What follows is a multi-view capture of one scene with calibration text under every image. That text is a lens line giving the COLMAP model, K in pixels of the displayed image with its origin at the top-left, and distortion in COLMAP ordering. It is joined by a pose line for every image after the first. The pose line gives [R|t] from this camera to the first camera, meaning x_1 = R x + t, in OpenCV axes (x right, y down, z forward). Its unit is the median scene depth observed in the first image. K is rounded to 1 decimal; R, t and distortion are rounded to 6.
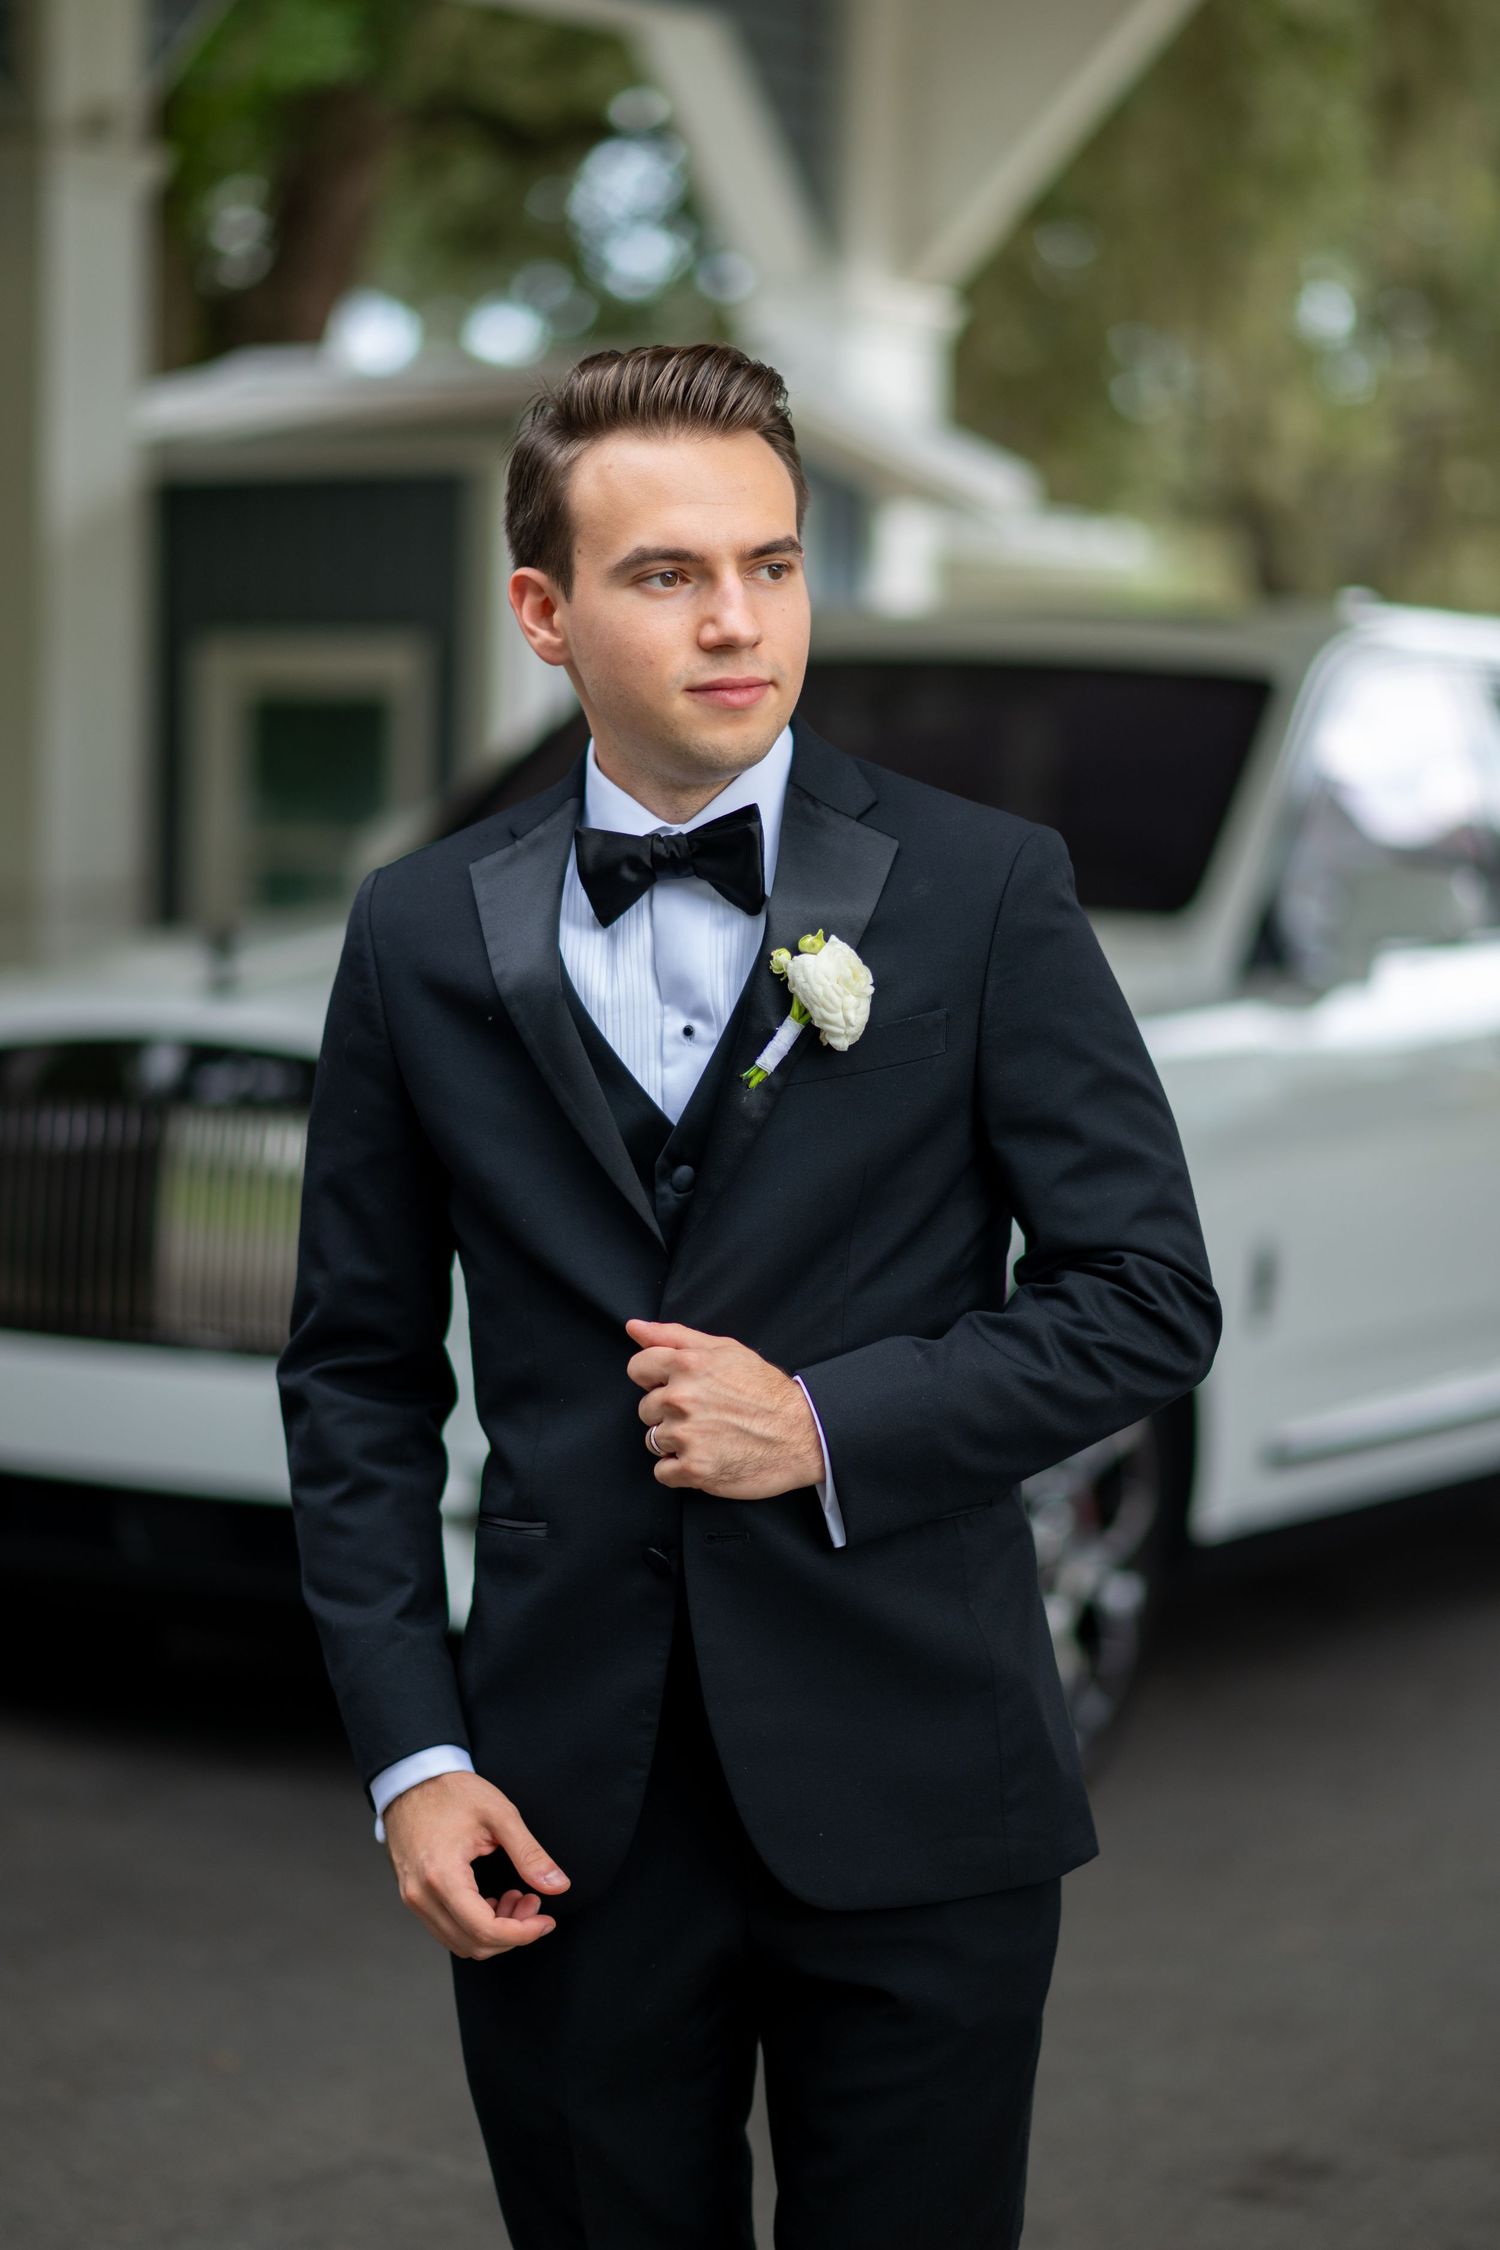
lens RADIAL K [[6087.9, 0, 753.0], [0, 6087.9, 1124.6], [0, 0, 1]] dist [0.071955, 0.000000]
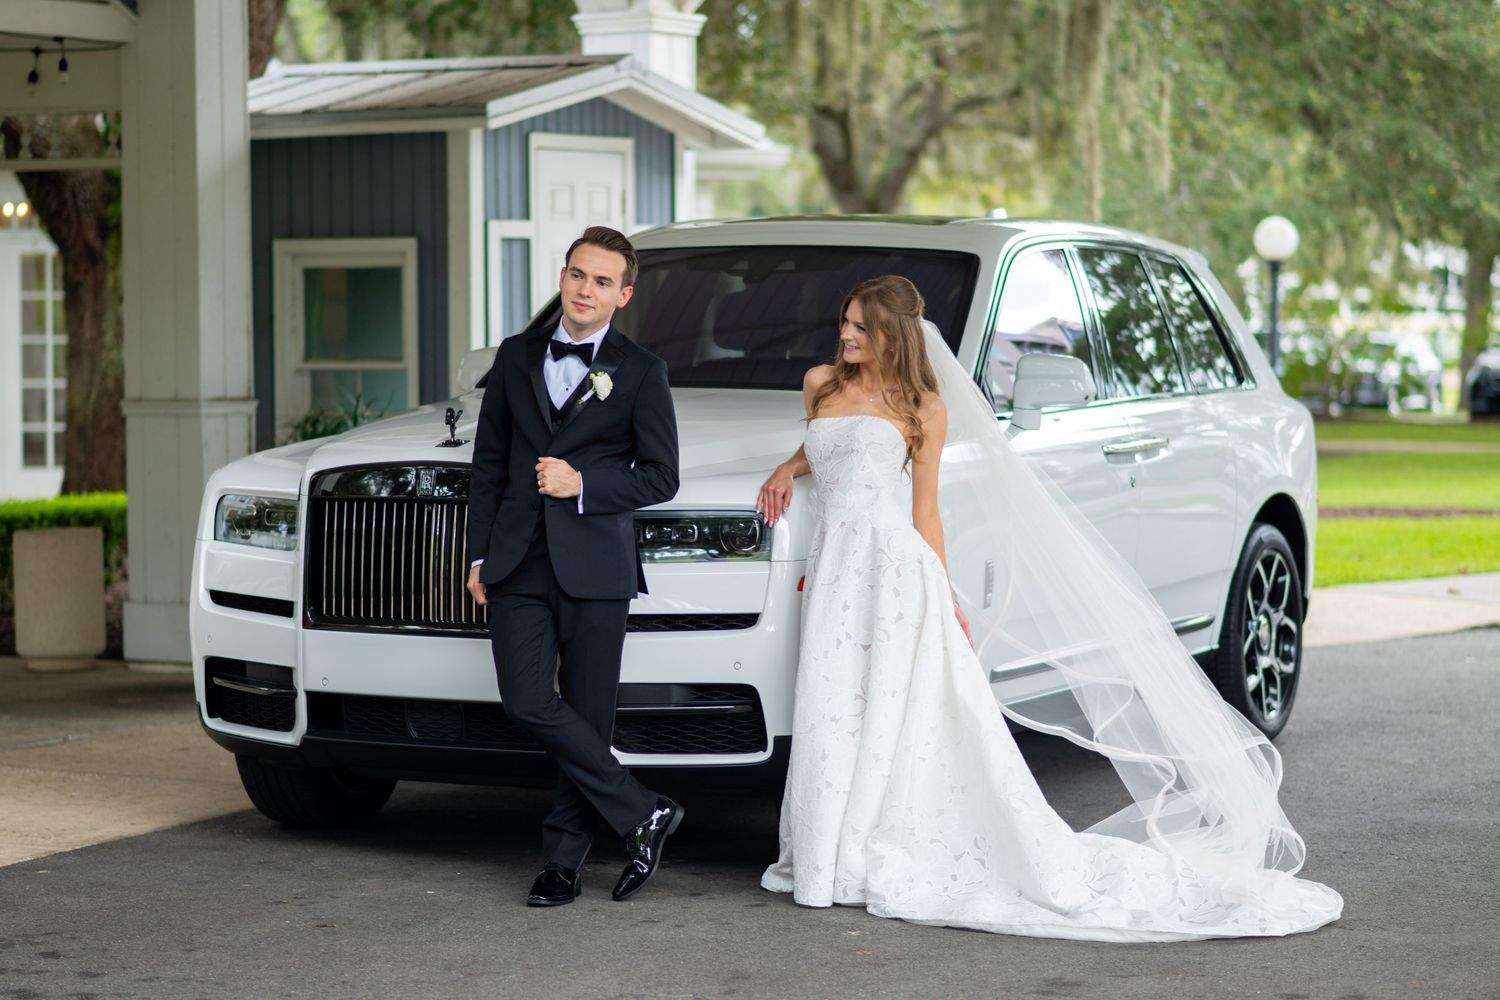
lens RADIAL K [[4058.6, 0, 749.7], [0, 4058.6, 509.3], [0, 0, 1]] dist [0.071955, 0.000000]
pose [[0.979822, 0.192055, 0.055345, -0.026176], [-0.191789, 0.981384, -0.010142, 0.070821], [-0.056262, -0.000677, 0.998416, -1.799797]]
